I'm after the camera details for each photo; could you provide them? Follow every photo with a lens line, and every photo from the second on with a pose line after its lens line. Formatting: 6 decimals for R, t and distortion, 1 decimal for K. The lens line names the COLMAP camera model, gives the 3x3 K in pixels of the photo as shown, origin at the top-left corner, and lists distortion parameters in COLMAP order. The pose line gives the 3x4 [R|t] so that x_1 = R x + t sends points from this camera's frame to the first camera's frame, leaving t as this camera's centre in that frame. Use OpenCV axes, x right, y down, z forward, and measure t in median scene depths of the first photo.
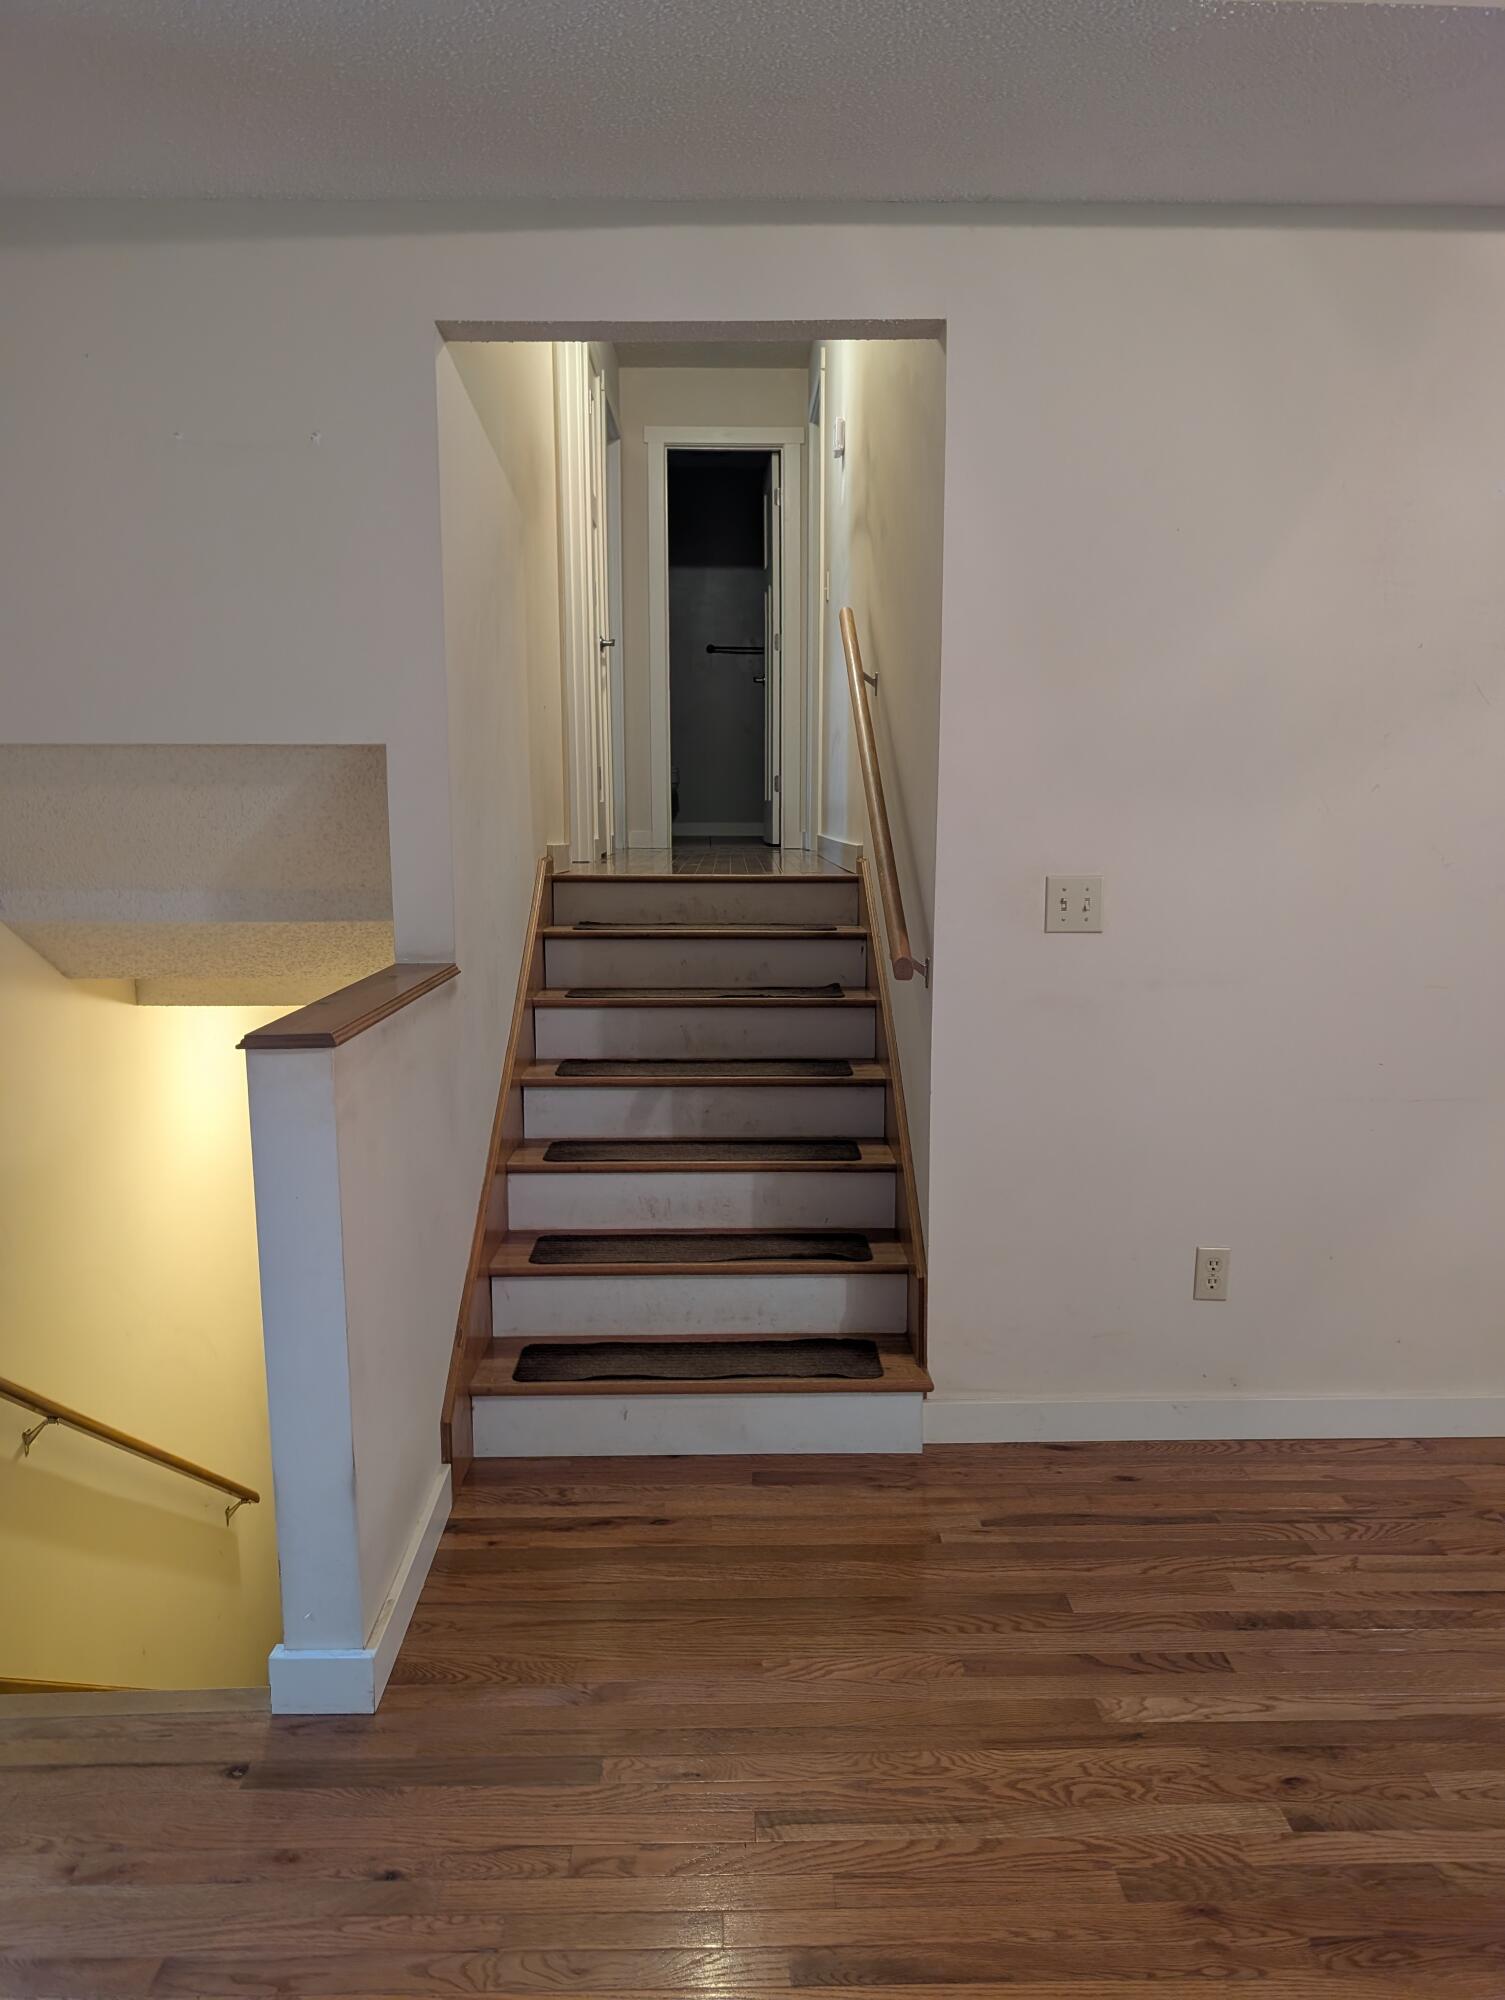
lens RADIAL K [[1433.2, 0, 744.5], [0, 1433.2, 999.8], [0, 0, 1]] dist [0.005895, 0.000956]
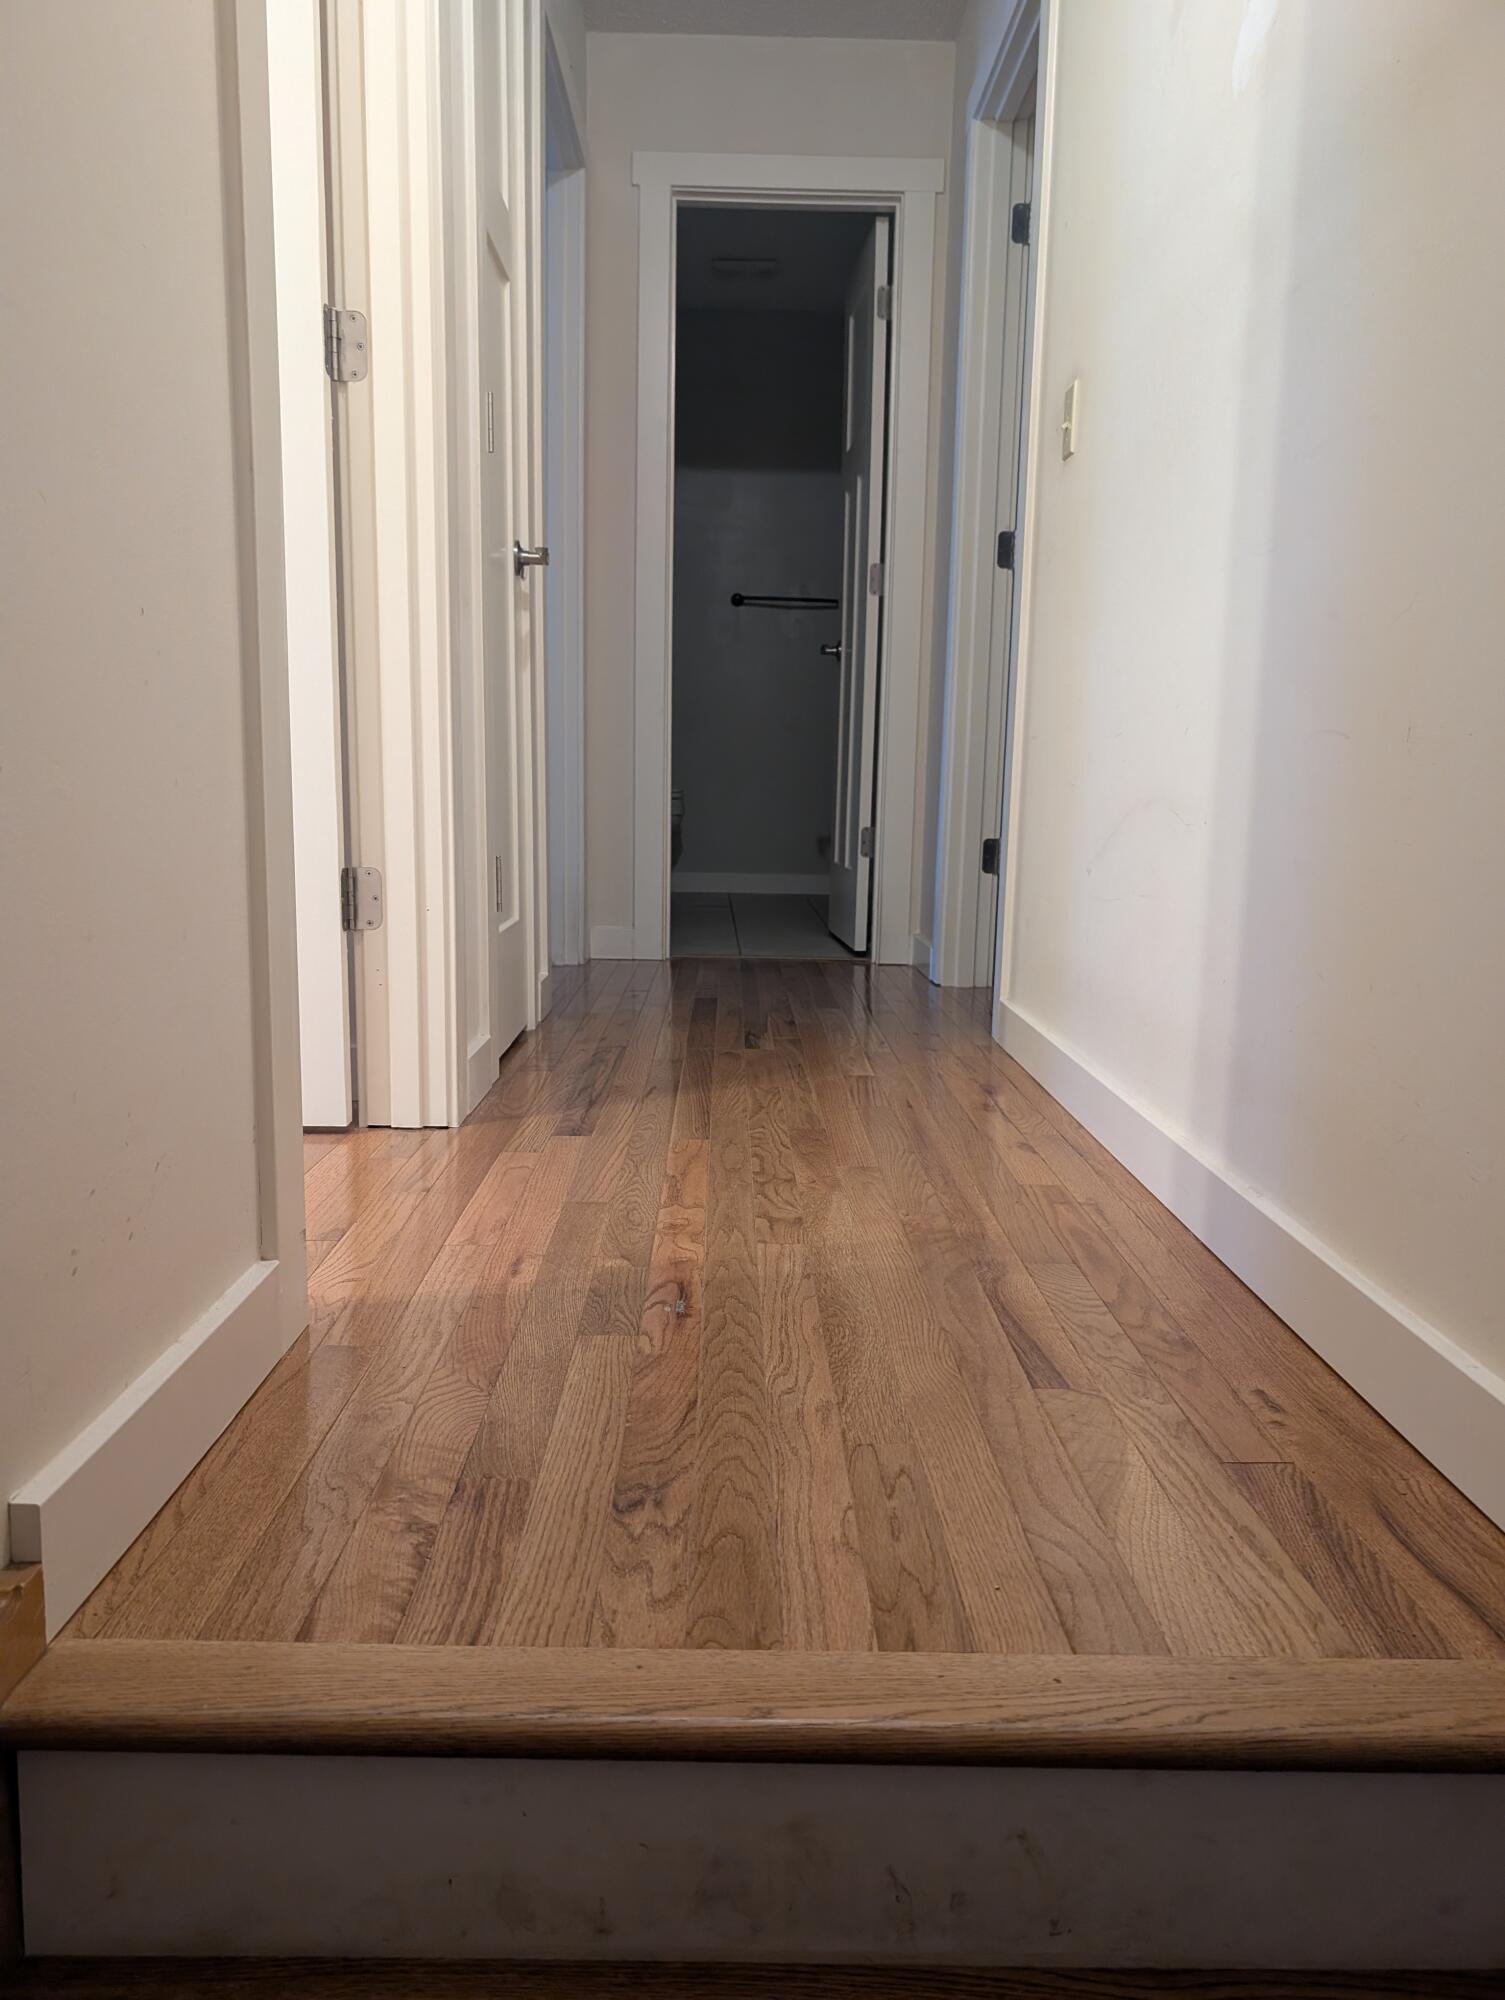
lens RADIAL K [[1433.2, 0, 761.7], [0, 1433.2, 1003.7], [0, 0, 1]] dist [0.005895, 0.000956]
pose [[0.999688, 0.020027, 0.014956, -0.023871], [-0.020366, 0.999532, 0.022834, -0.099508], [-0.014492, -0.023132, 0.999627, 0.446792]]
